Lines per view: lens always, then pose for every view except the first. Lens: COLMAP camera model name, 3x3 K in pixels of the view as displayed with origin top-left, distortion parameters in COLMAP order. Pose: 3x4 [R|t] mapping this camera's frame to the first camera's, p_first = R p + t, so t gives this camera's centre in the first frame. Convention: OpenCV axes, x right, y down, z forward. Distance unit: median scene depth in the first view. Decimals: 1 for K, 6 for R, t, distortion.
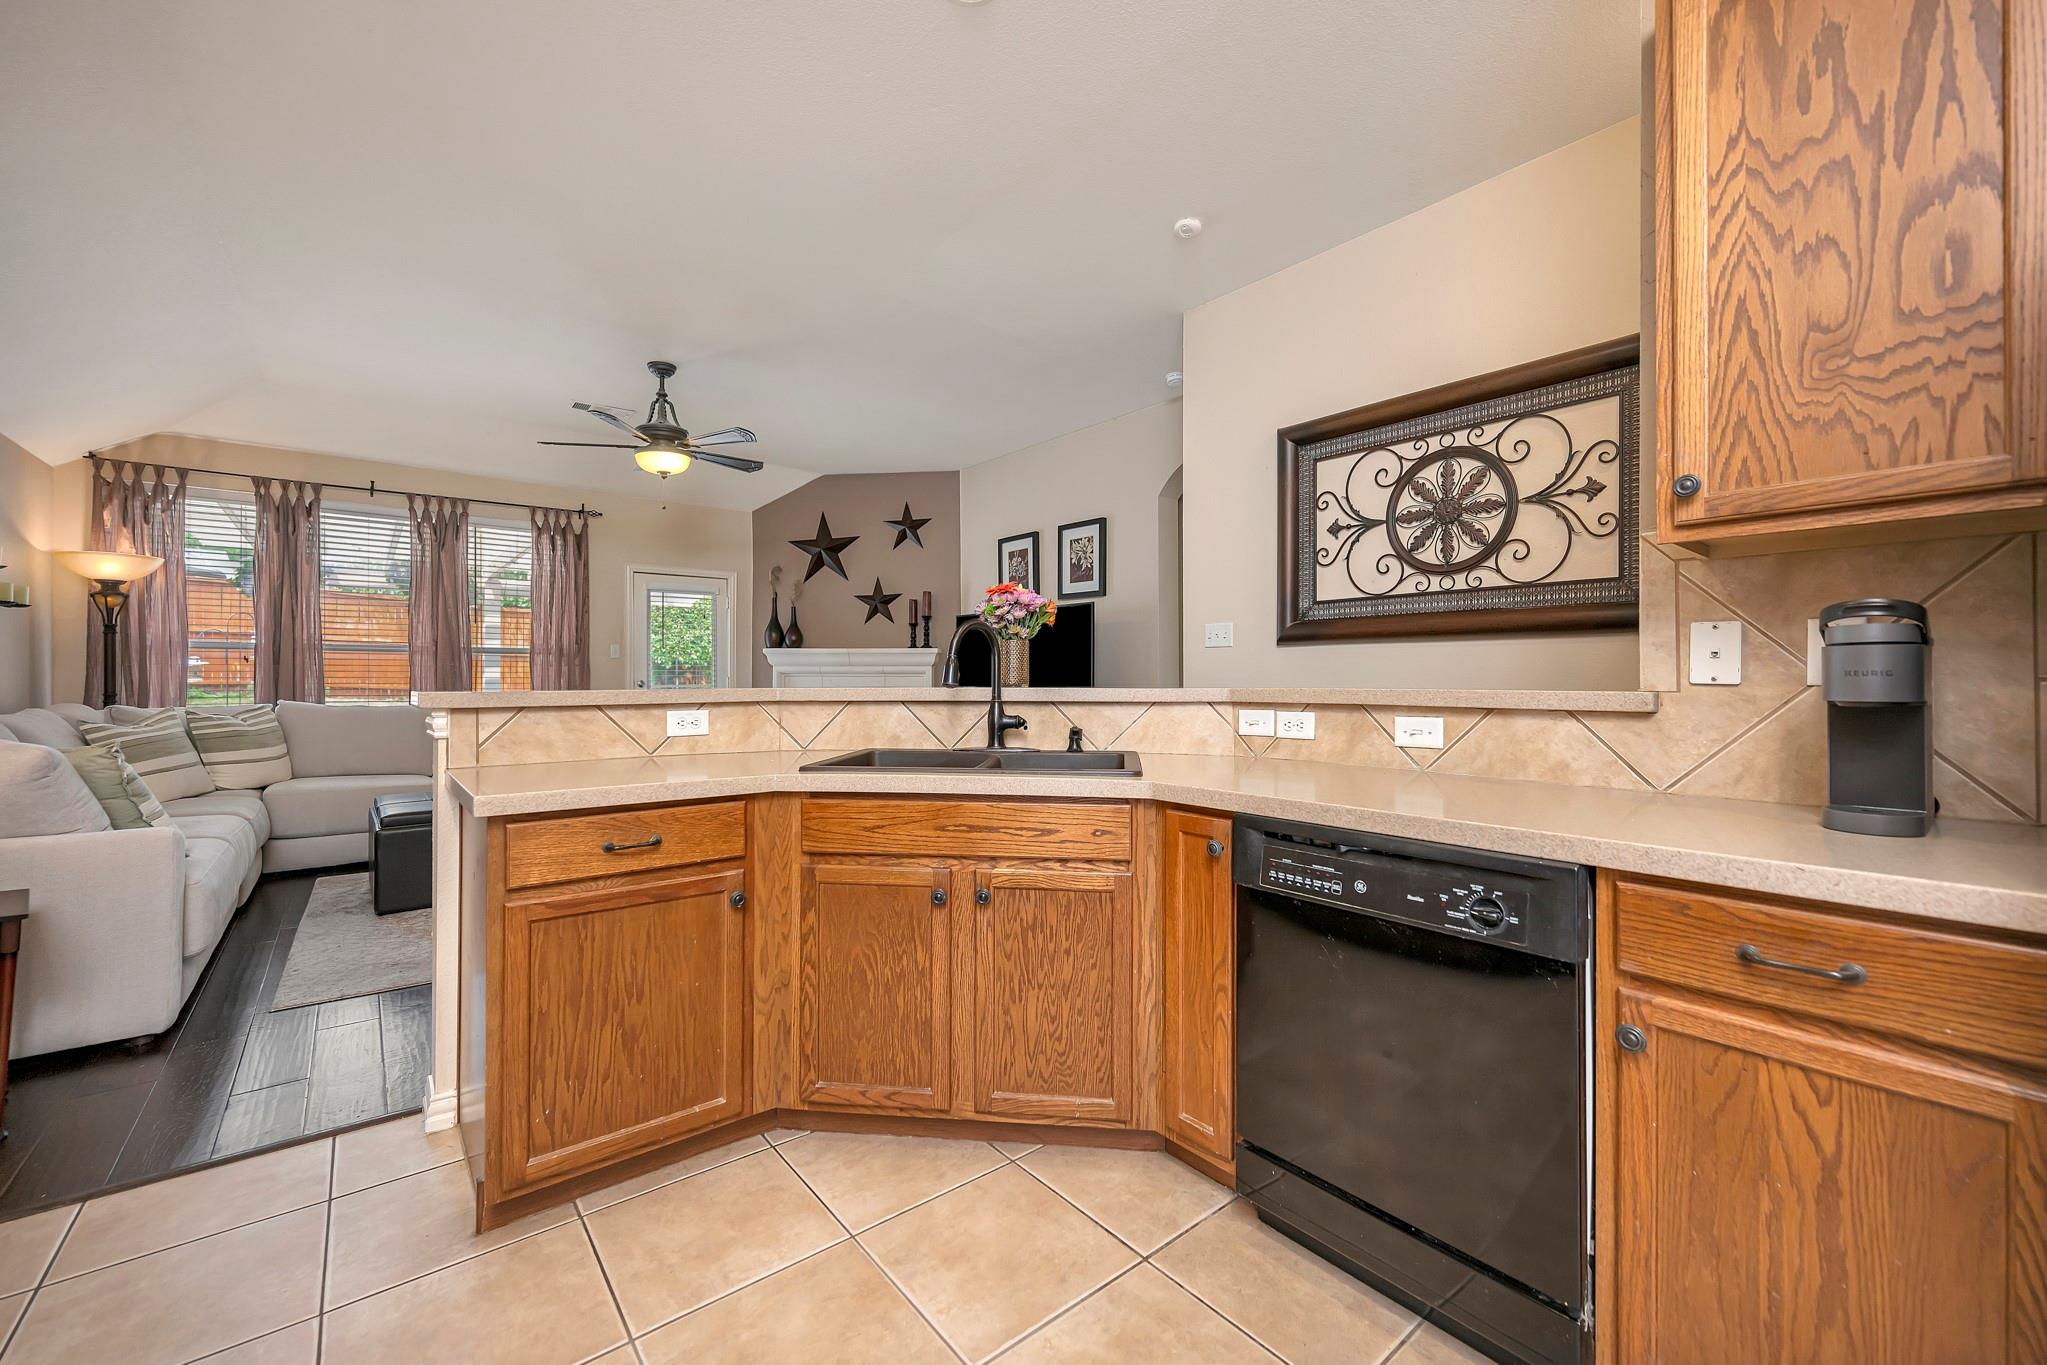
lens RADIAL K [[816.7, 0, 1025.2], [0, 816.7, 674.9], [0, 0, 1]] dist [-0.002355, -0.000676]
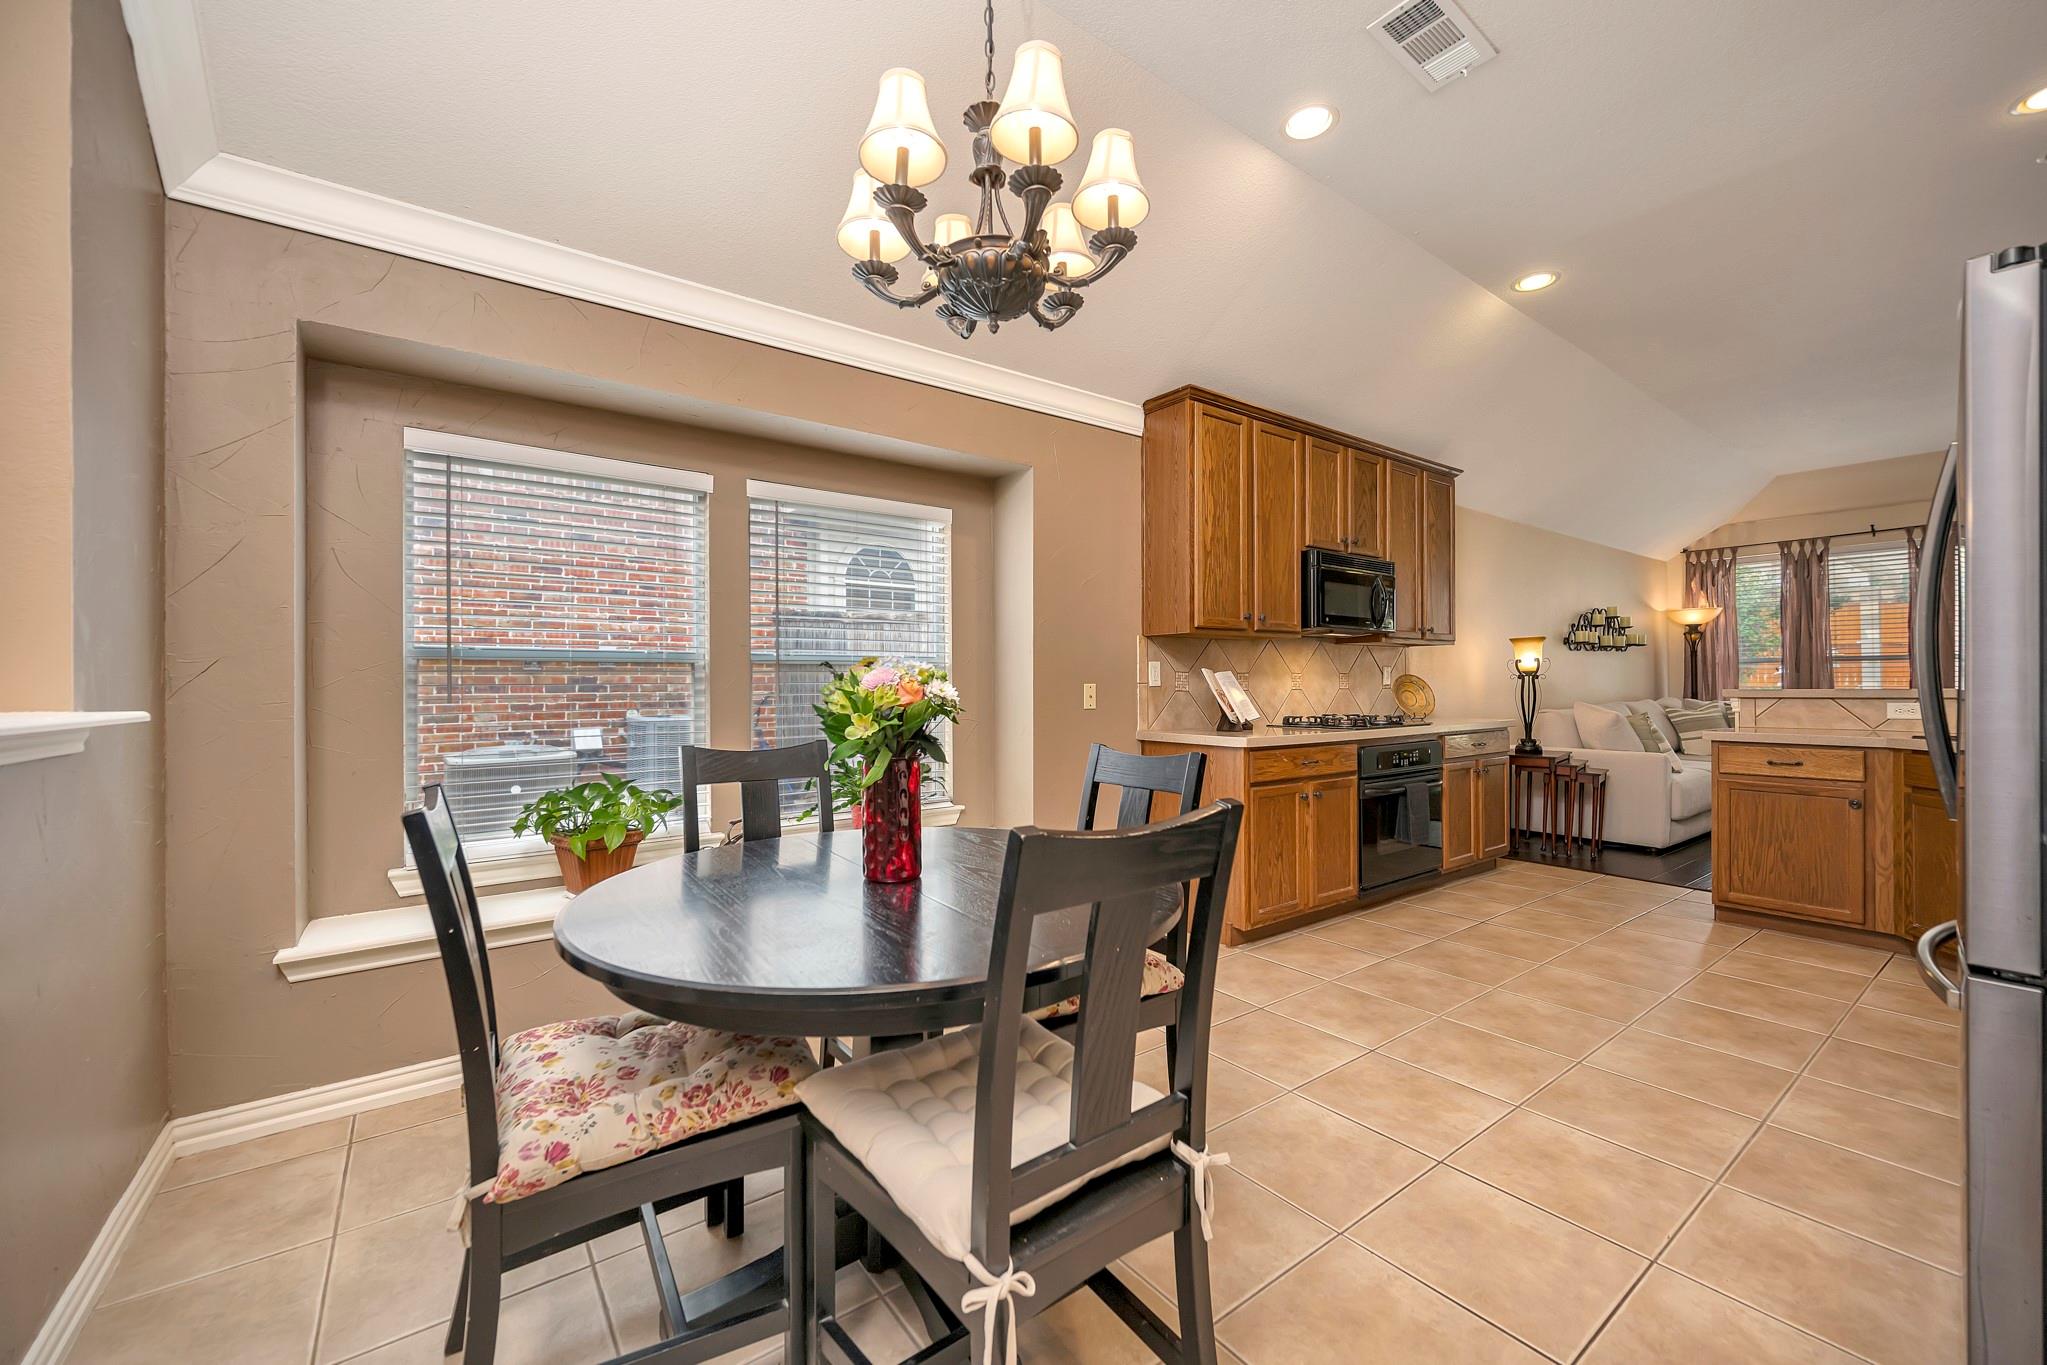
lens RADIAL K [[803.5, 0, 1034.1], [0, 803.5, 681.6], [0, 0, 1]] dist [-0.000828, 0.000043]
pose [[-0.039031, -0.005351, -0.999224, 0.577090], [0.009038, 0.999943, -0.005708, -0.001543], [0.999197, -0.009253, -0.038981, -0.289722]]
